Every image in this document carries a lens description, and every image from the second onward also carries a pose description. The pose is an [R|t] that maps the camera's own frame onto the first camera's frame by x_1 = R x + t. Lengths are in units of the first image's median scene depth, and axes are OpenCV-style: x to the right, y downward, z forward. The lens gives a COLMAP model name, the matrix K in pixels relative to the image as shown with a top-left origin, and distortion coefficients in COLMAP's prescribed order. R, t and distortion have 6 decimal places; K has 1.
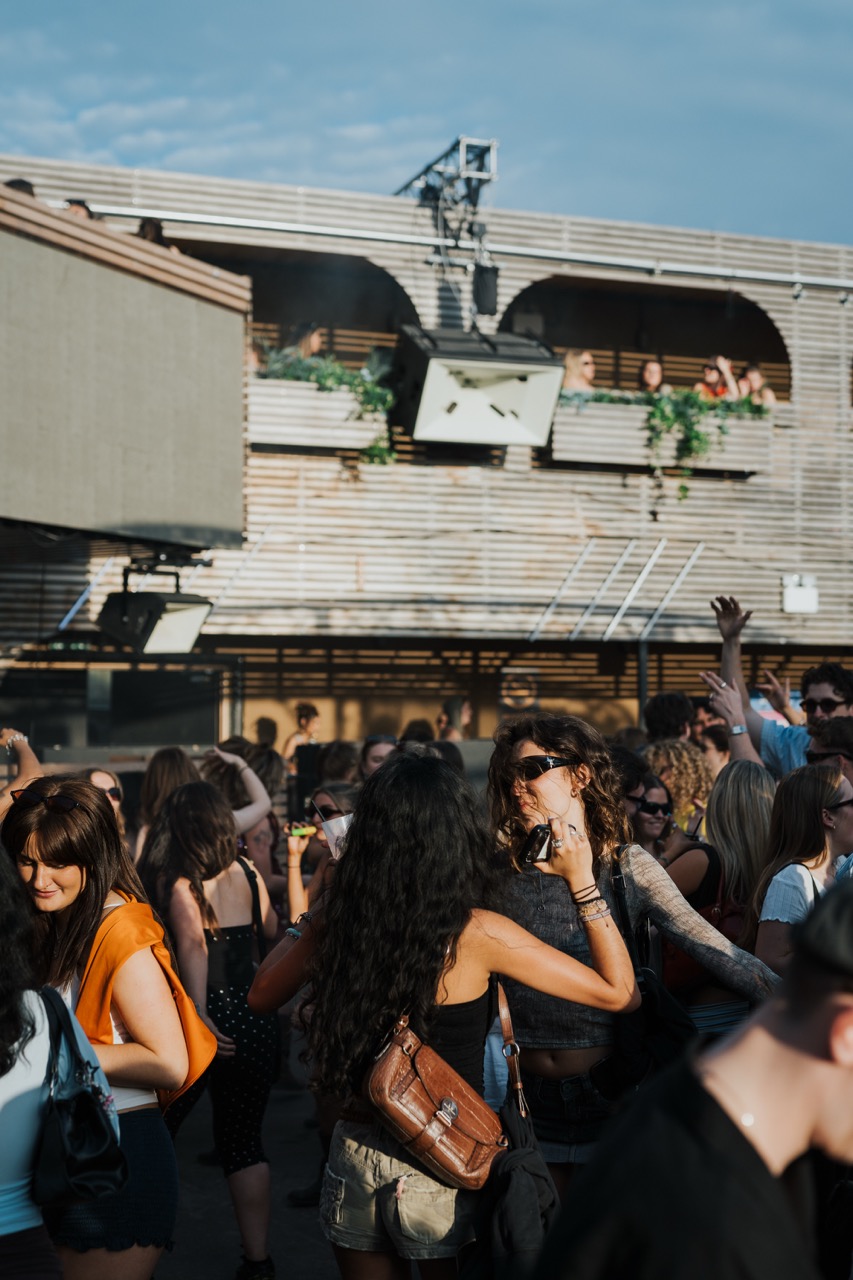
lens RADIAL K [[1899.5, 0, 428.8], [0, 1899.5, 641.1], [0, 0, 1]] dist [0.022168, 0.000000]
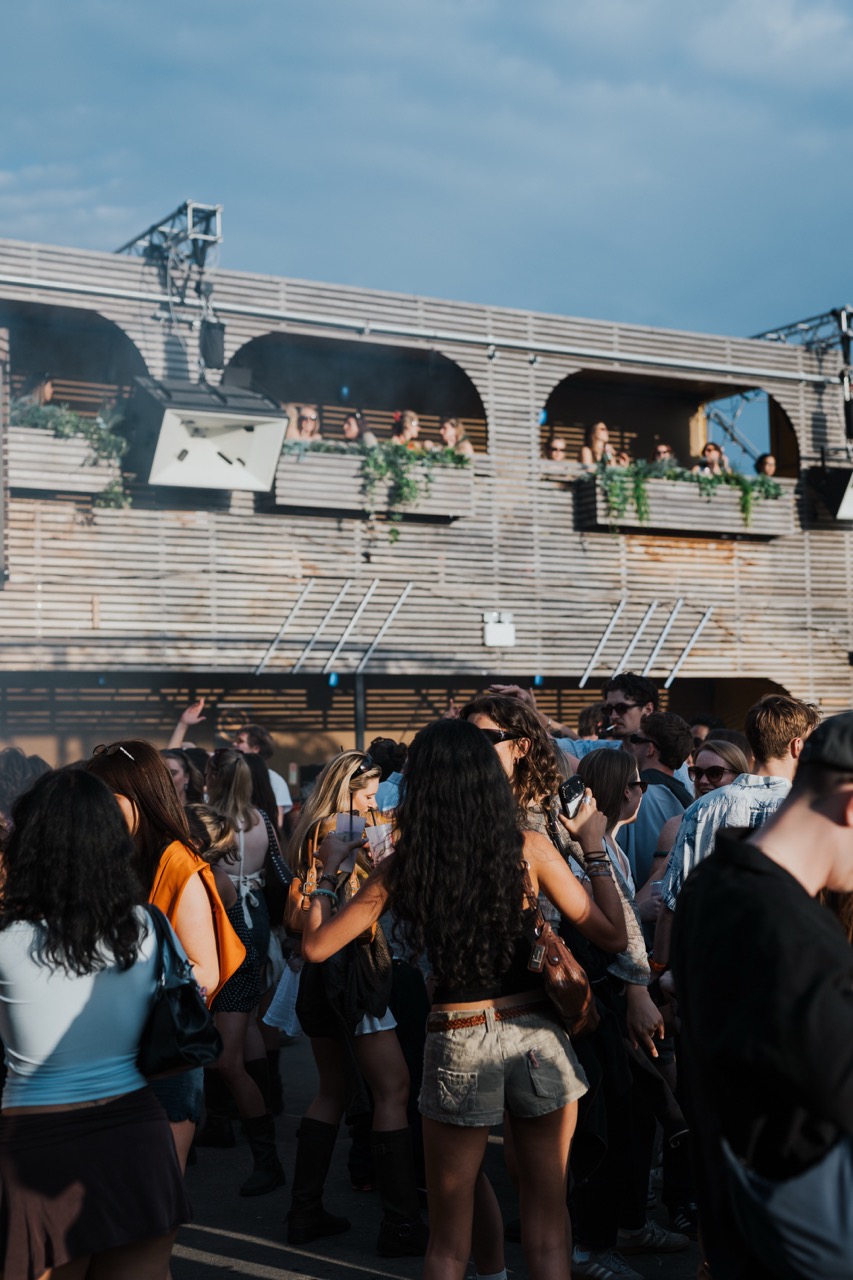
lens RADIAL K [[1899.5, 0, 427.3], [0, 1899.5, 638.4], [0, 0, 1]] dist [0.022168, 0.000000]
pose [[0.981547, -0.009098, 0.191002, -0.054293], [0.014448, 0.999541, -0.026637, 0.008933], [-0.190672, 0.028905, 0.981228, -0.058456]]
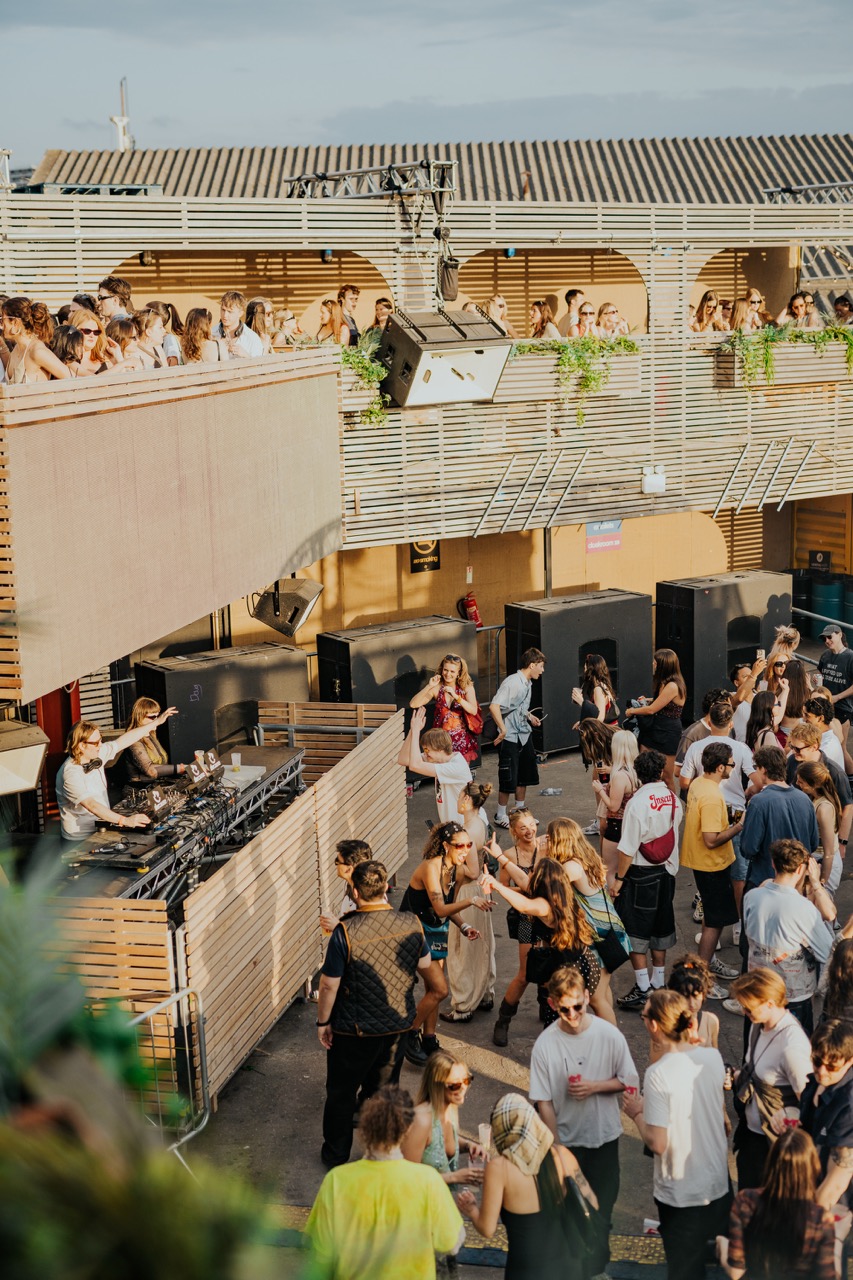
lens RADIAL K [[1899.5, 0, 425.4], [0, 1899.5, 640.4], [0, 0, 1]] dist [0.022168, 0.000000]
pose [[0.974454, -0.061023, 0.216138, -0.268539], [0.008140, 0.971344, 0.237540, -0.243481], [-0.224440, -0.229713, 0.947026, -0.268190]]
